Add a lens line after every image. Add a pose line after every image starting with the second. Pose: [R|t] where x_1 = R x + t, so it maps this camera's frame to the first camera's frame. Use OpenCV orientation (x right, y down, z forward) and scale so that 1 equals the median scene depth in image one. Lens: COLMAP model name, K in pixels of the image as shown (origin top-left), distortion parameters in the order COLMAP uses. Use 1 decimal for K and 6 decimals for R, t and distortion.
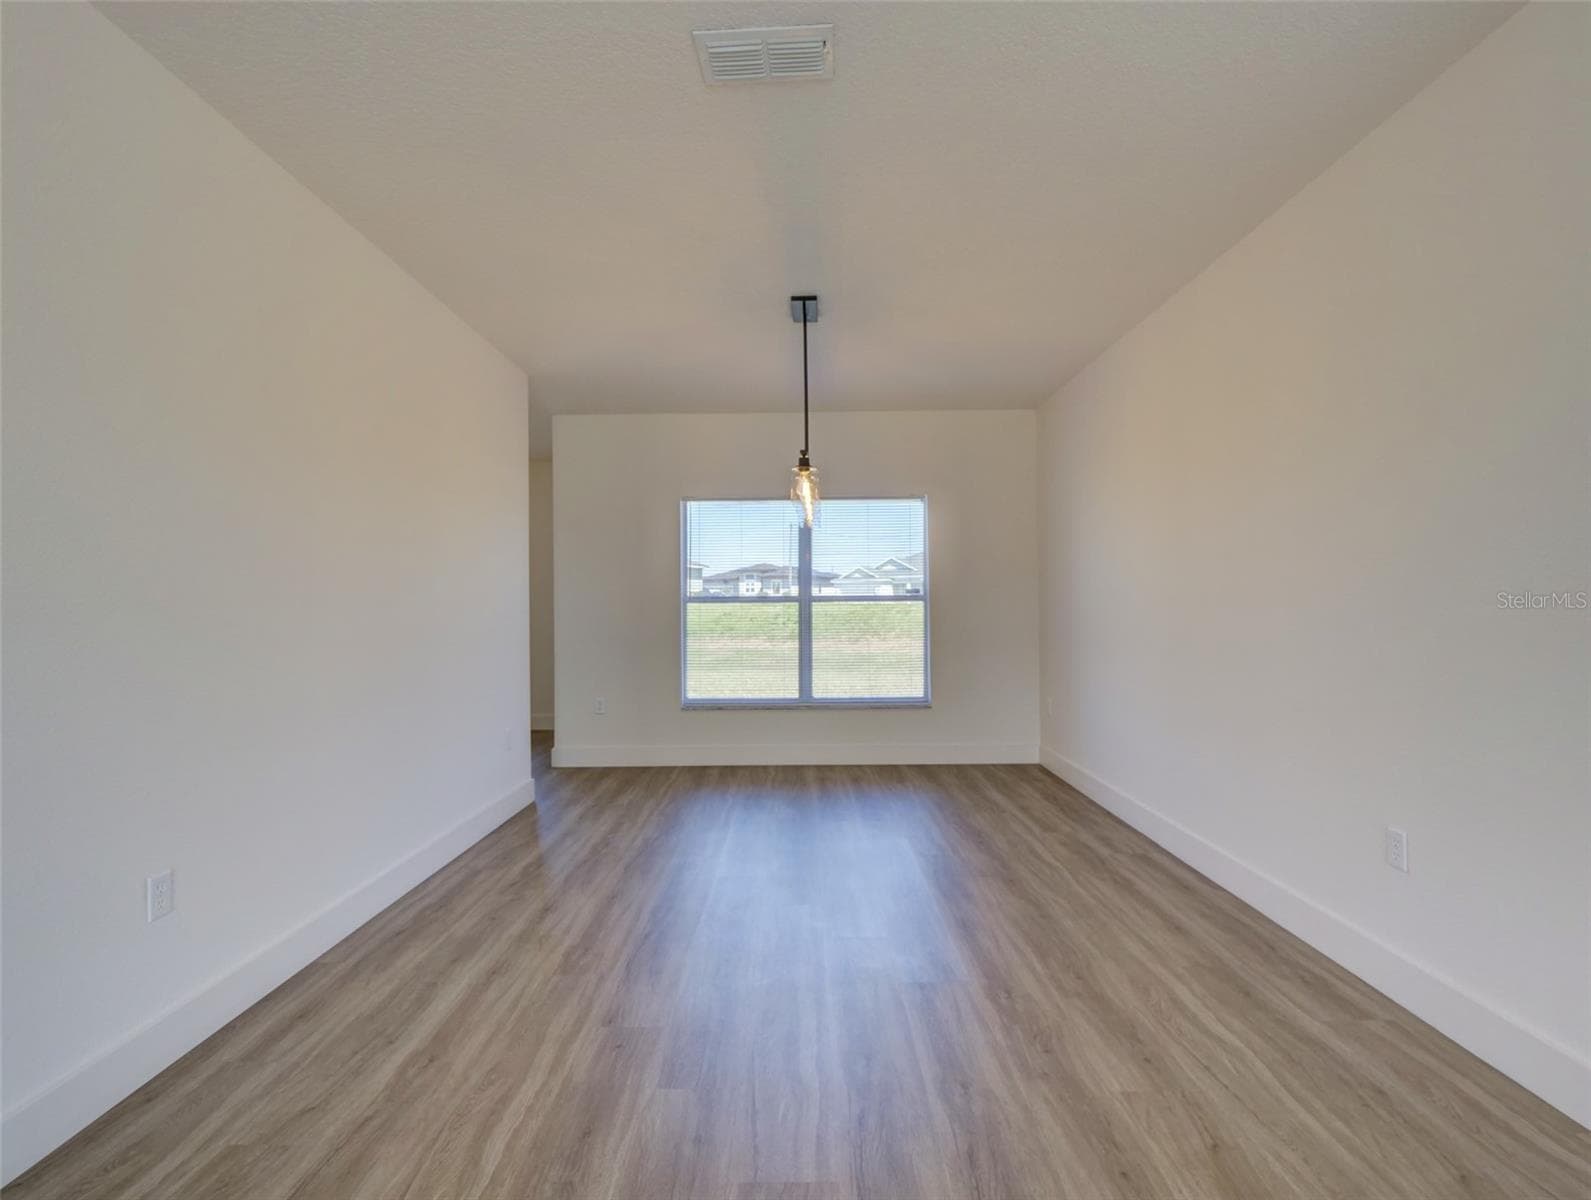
lens RADIAL K [[809.0, 0, 795.5], [0, 809.0, 600.0], [0, 0, 1]] dist [0.003027, -0.000454]
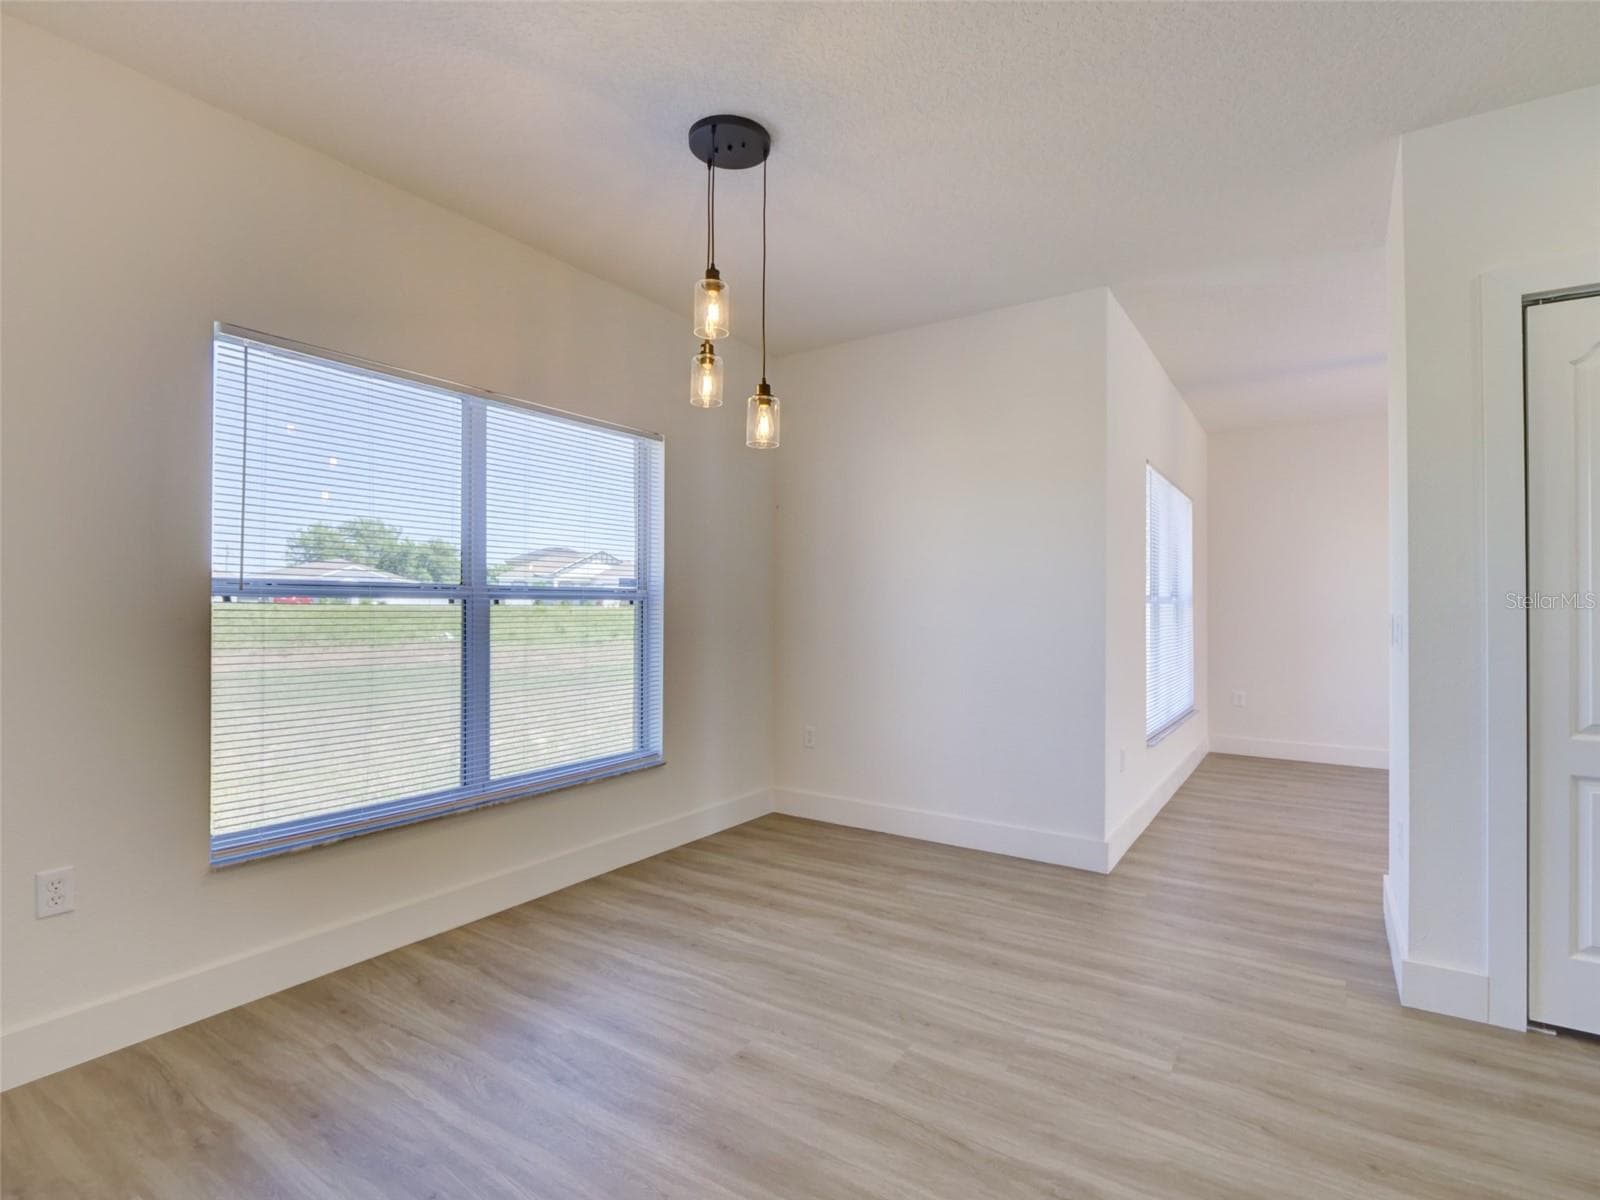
lens RADIAL K [[793.5, 0, 800.0], [0, 793.5, 600.0], [0, 0, 1]] dist [-0.009356, 0.000134]
pose [[0.561922, 0.012141, 0.827101, -0.294148], [-0.017930, 0.999836, -0.002496, 0.001263], [-0.826996, -0.013427, 0.562047, 0.559115]]
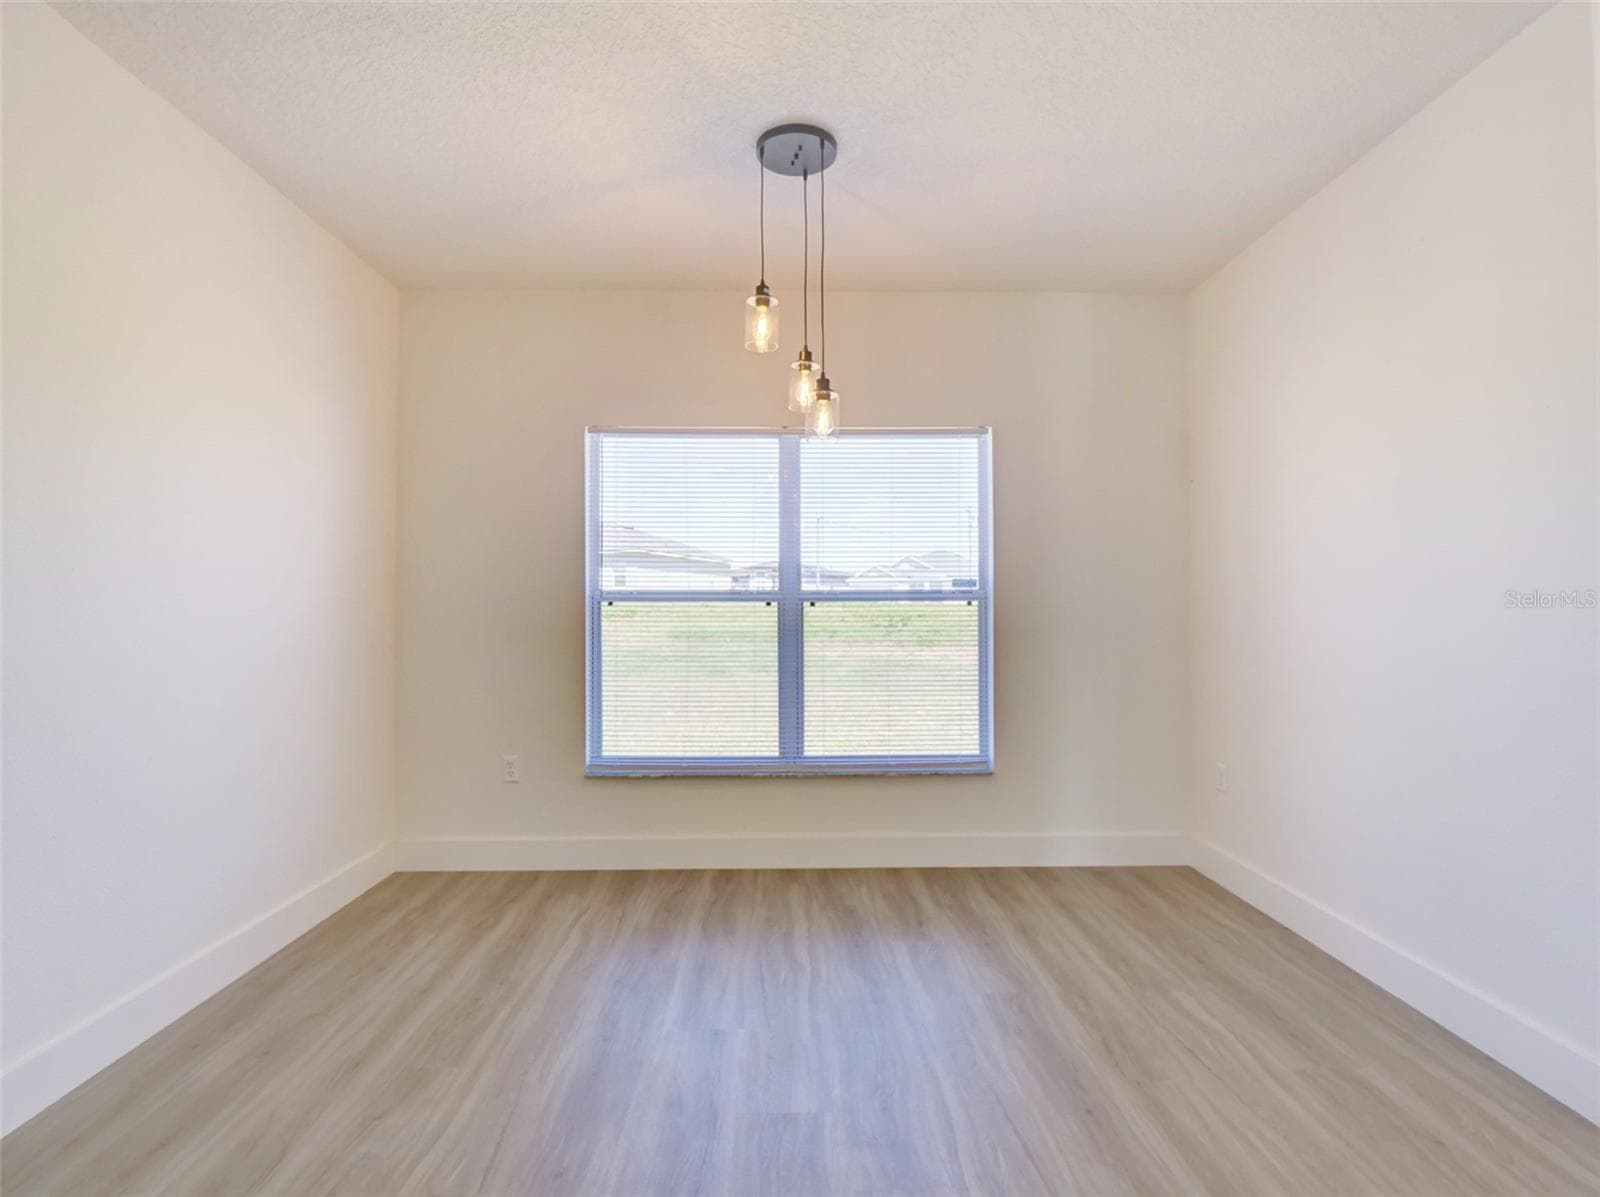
lens RADIAL K [[793.5, 0, 800.0], [0, 793.5, 598.5], [0, 0, 1]] dist [-0.009356, 0.000134]
pose [[0.999956, 0.002867, 0.008905, 0.014507], [-0.002892, 0.999992, 0.002740, -0.001232], [-0.008898, -0.002766, 0.999957, 0.407800]]
